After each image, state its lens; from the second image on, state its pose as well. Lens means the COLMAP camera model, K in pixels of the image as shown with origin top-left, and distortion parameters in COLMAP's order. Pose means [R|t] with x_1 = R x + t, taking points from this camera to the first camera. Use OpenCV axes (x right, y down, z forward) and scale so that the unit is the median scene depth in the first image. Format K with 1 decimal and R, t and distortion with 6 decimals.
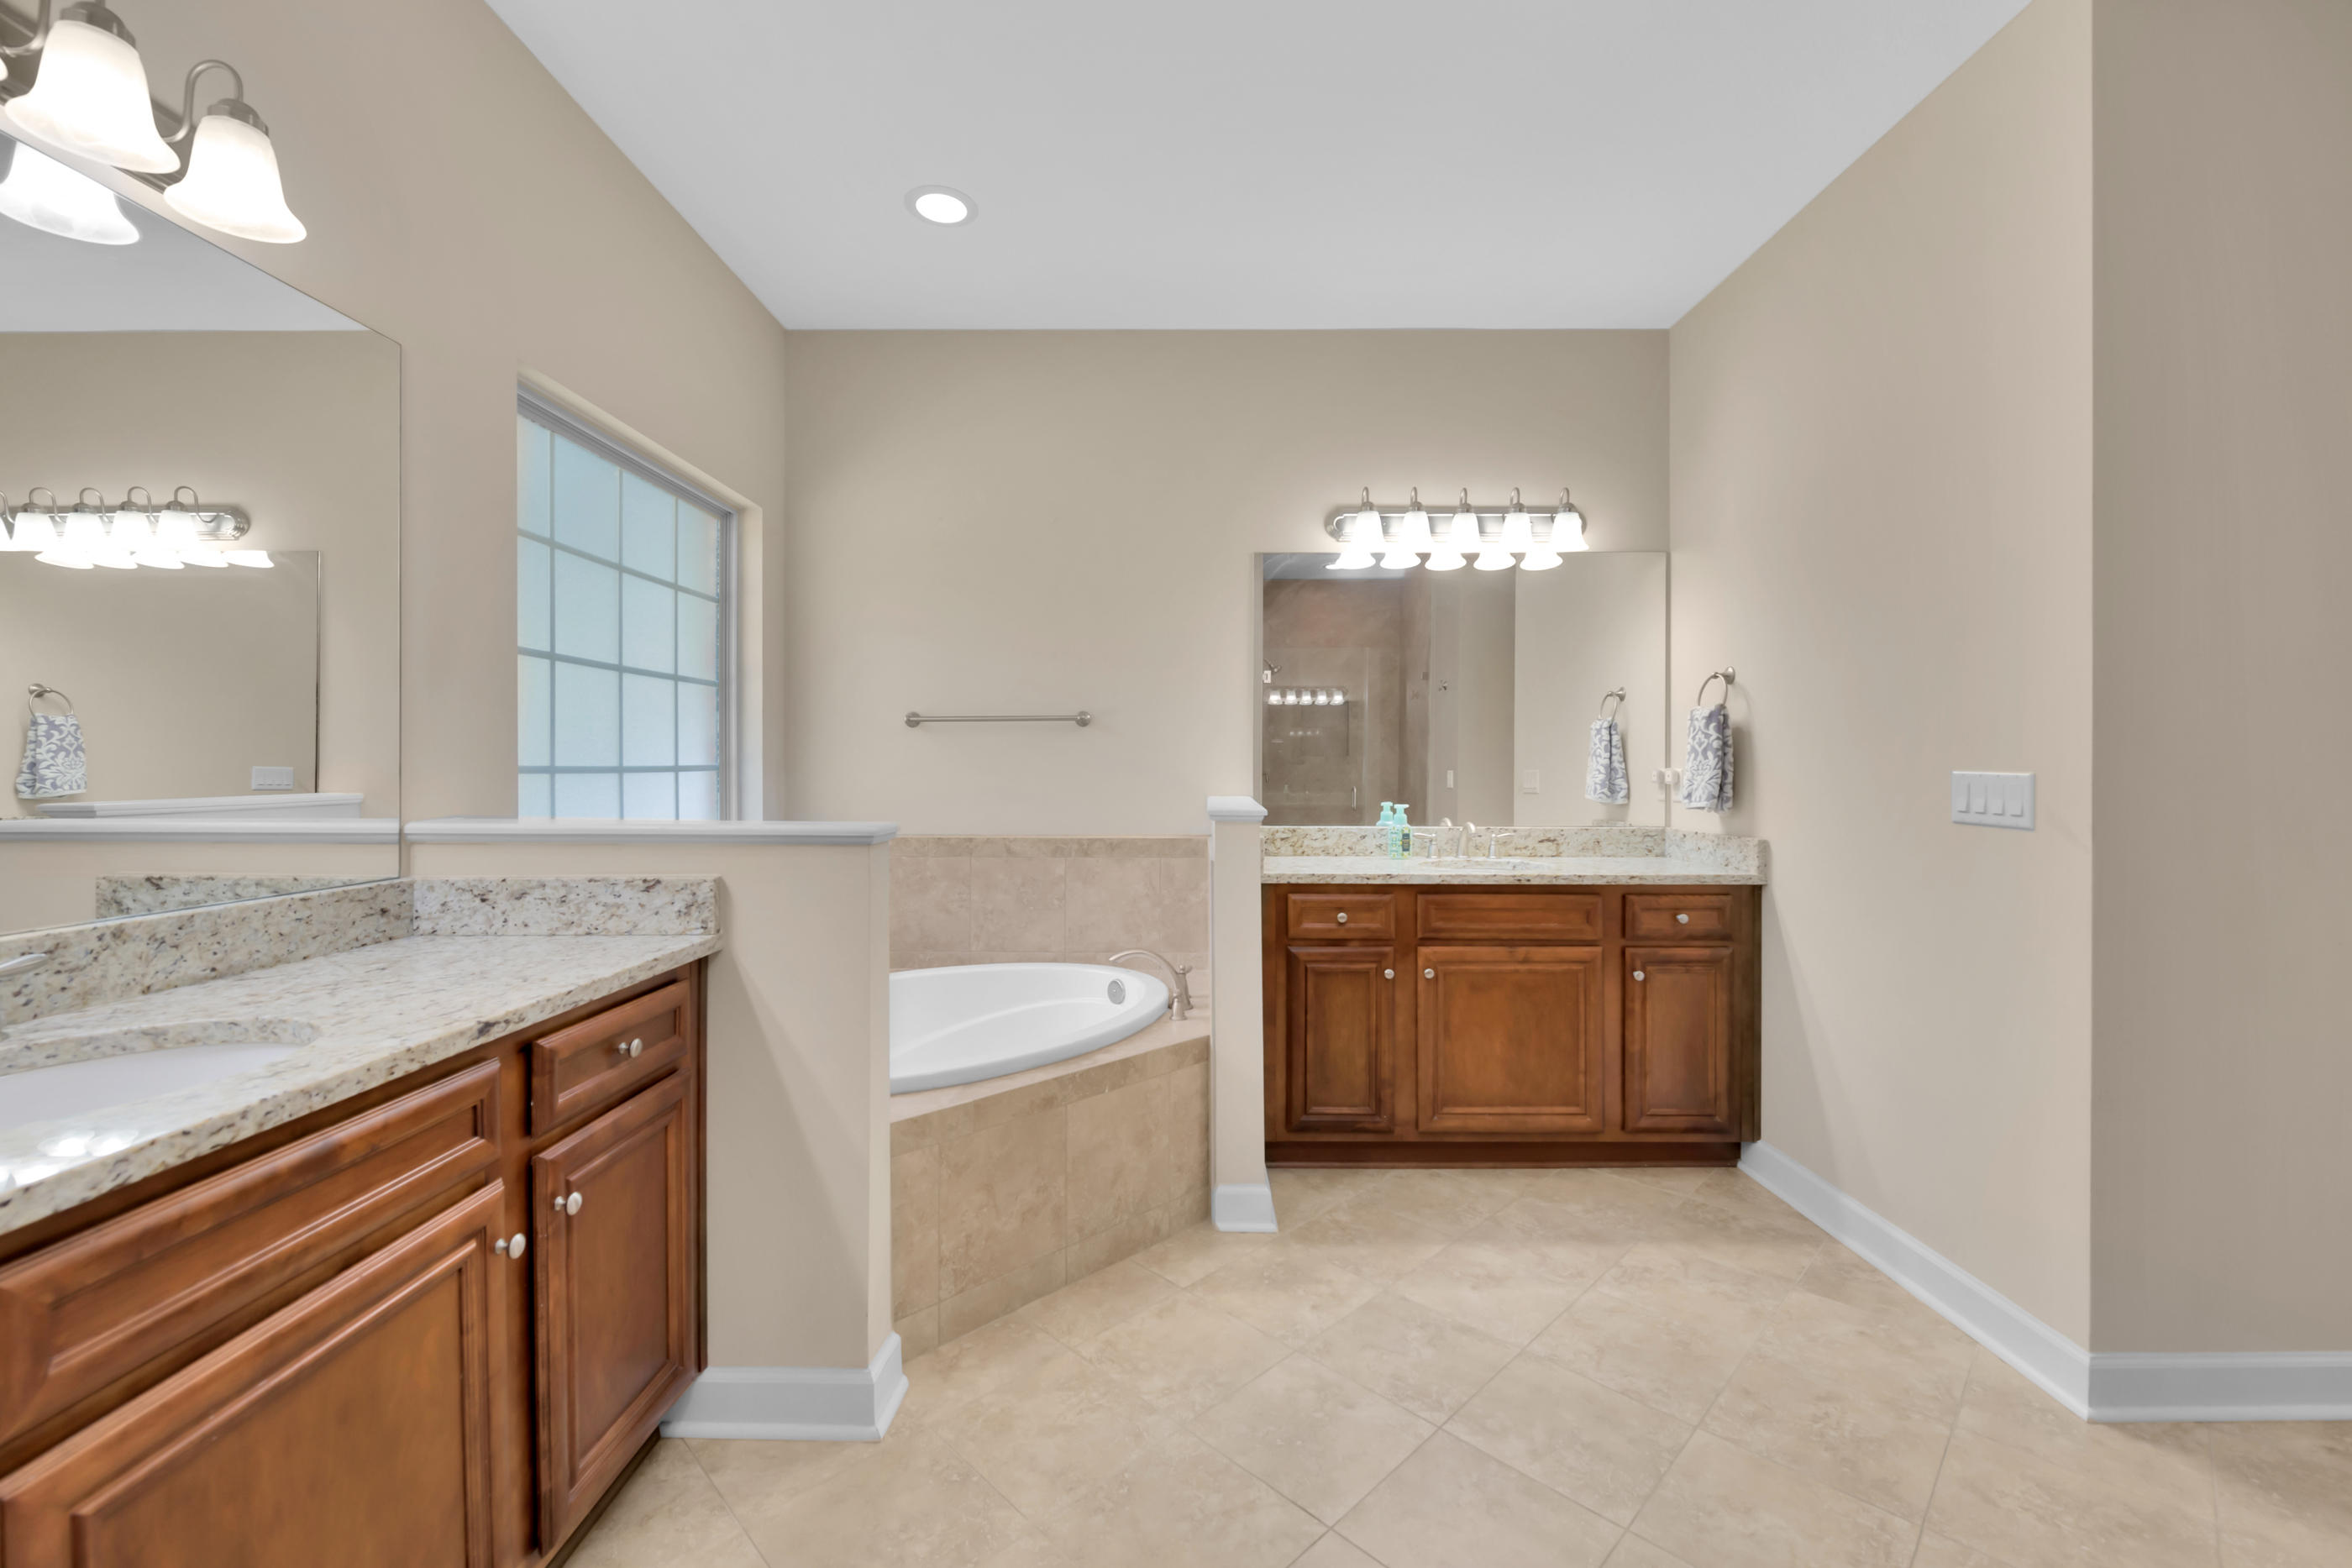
lens RADIAL K [[962.0, 0, 1188.9], [0, 962.0, 778.1], [0, 0, 1]] dist [0.000890, -0.000088]
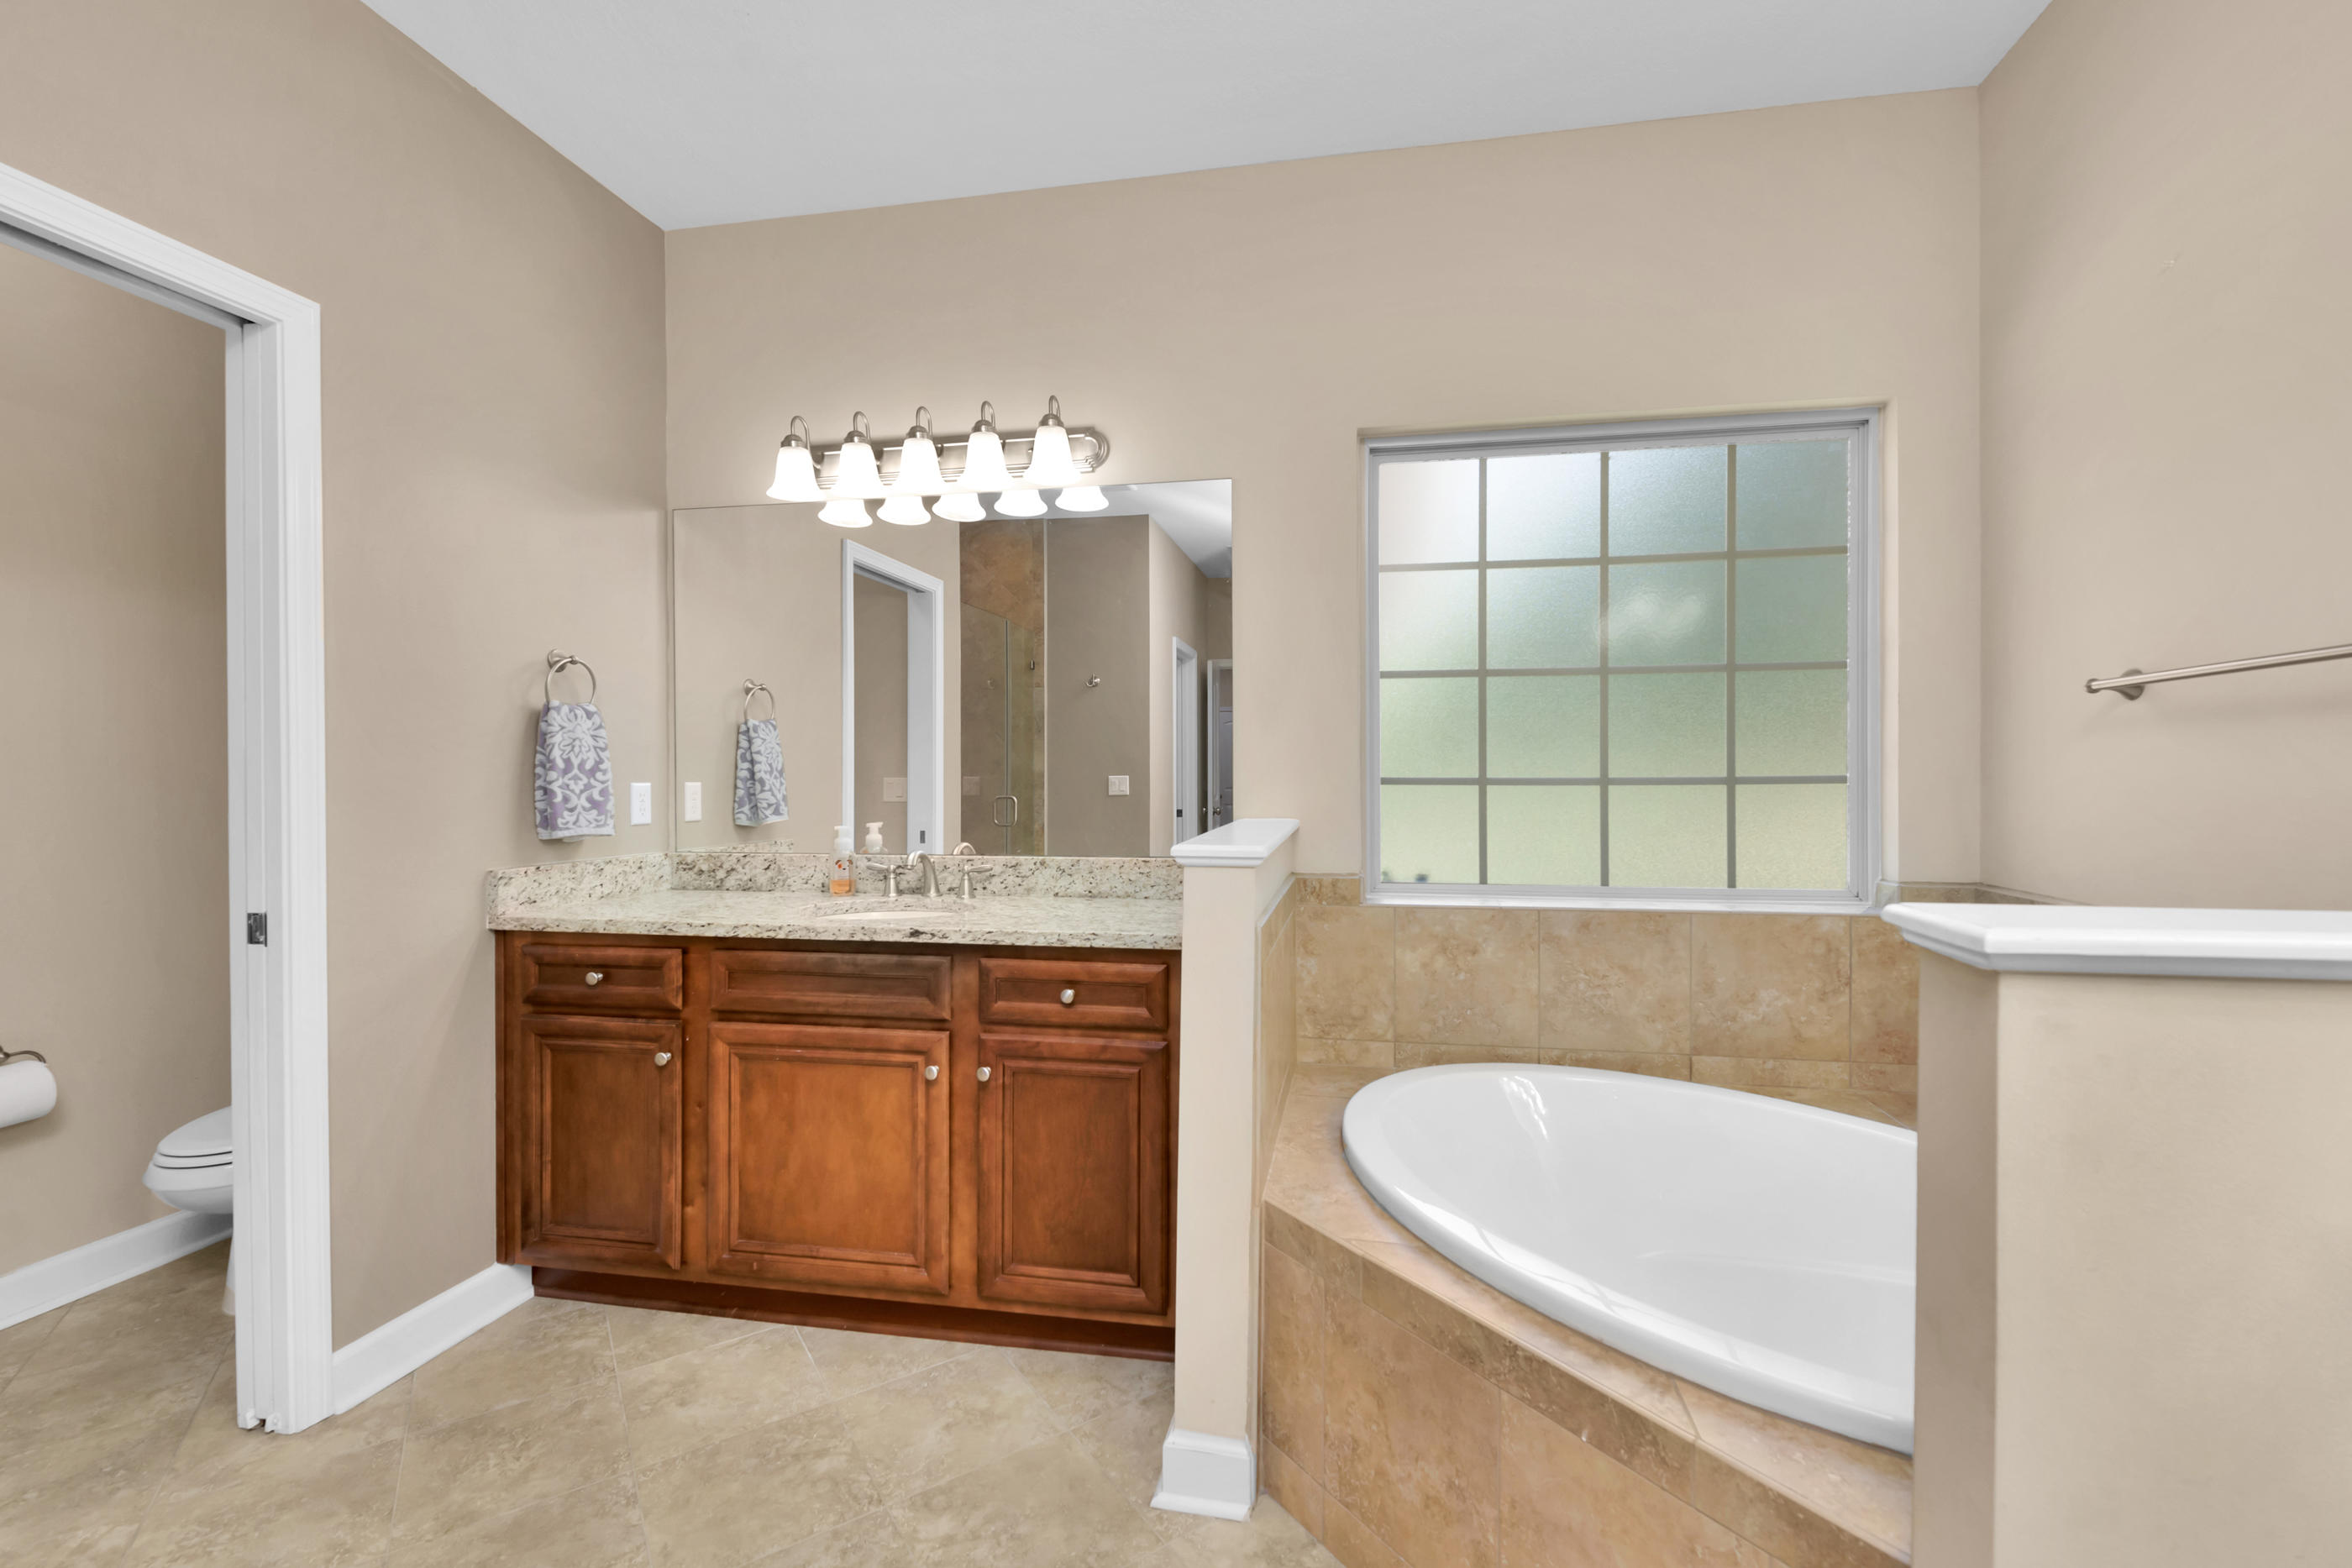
lens RADIAL K [[962.0, 0, 1188.9], [0, 962.0, 778.1], [0, 0, 1]] dist [0.000890, -0.000088]
pose [[-0.169411, 0.001418, -0.985544, 0.738832], [-0.008703, 0.999958, 0.002935, -0.021566], [0.985507, 0.009074, -0.169392, 1.498560]]
